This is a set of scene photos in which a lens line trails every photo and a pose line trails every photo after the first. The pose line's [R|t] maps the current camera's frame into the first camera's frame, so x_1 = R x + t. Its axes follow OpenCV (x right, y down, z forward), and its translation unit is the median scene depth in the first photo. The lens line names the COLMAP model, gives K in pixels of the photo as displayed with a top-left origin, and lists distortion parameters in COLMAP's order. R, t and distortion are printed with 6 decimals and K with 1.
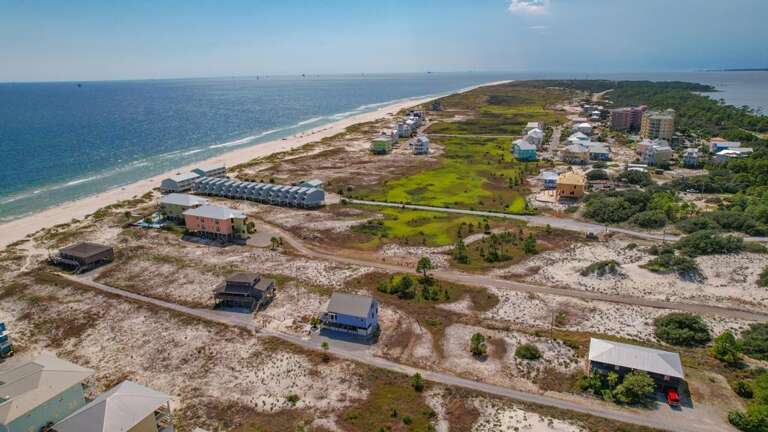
lens RADIAL K [[492.0, 0, 384.0], [0, 492.0, 216.0], [0, 0, 1]] dist [-0.070854, 0.059083]
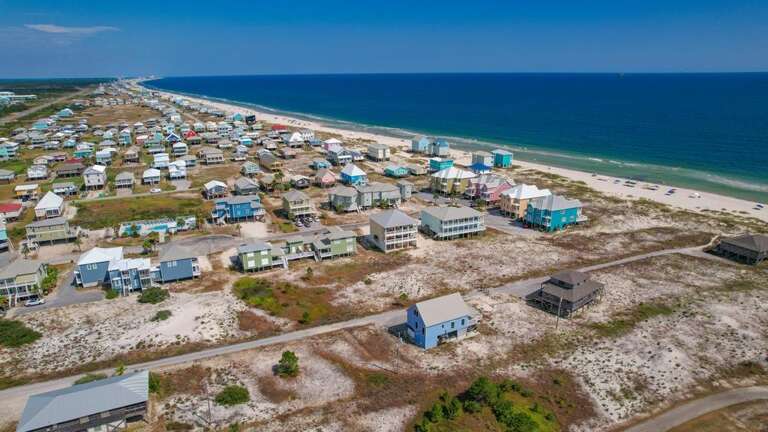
lens RADIAL K [[492.0, 0, 384.0], [0, 492.0, 216.0], [0, 0, 1]] dist [-0.070854, 0.059083]
pose [[-0.652796, 0.240529, -0.718334, 0.551067], [-0.194271, 0.863385, 0.465644, -0.323451], [0.732200, 0.443522, -0.516887, 1.282080]]
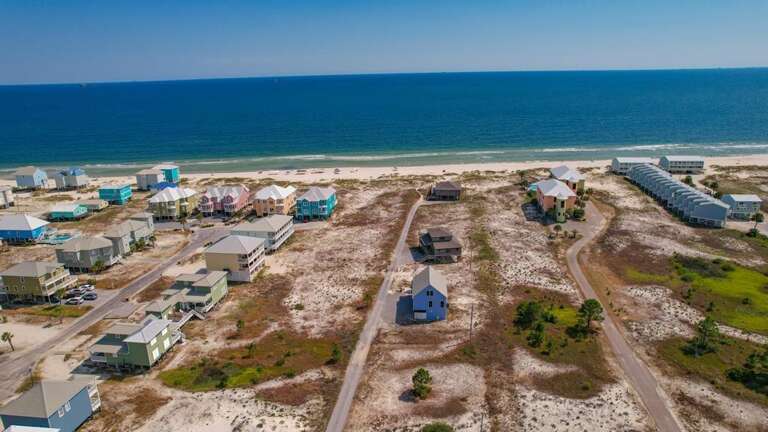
lens RADIAL K [[492.0, 0, 384.0], [0, 492.0, 216.0], [0, 0, 1]] dist [-0.070854, 0.059083]
pose [[0.286914, 0.284842, -0.914629, 0.716720], [-0.256826, 0.942690, 0.213016, -0.117223], [0.922887, 0.173783, 0.343626, 0.574204]]
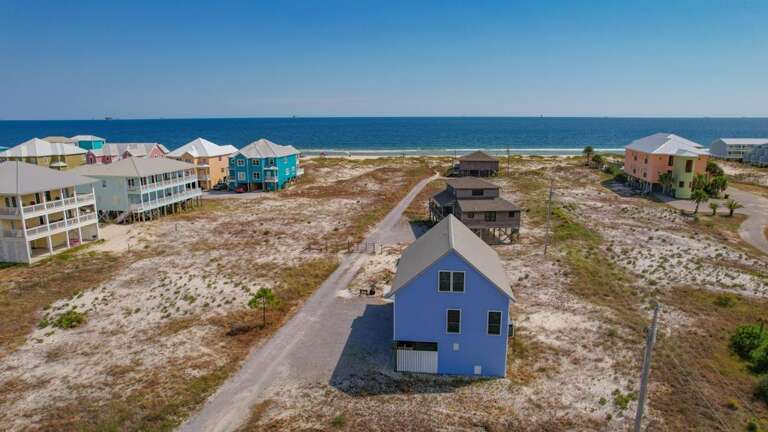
lens RADIAL K [[492.0, 0, 384.0], [0, 492.0, 216.0], [0, 0, 1]] dist [-0.070854, 0.059083]
pose [[0.245783, 0.213974, -0.945413, 0.196528], [-0.277479, 0.950047, 0.142885, 0.120964], [0.928760, 0.227214, 0.292879, 0.862973]]
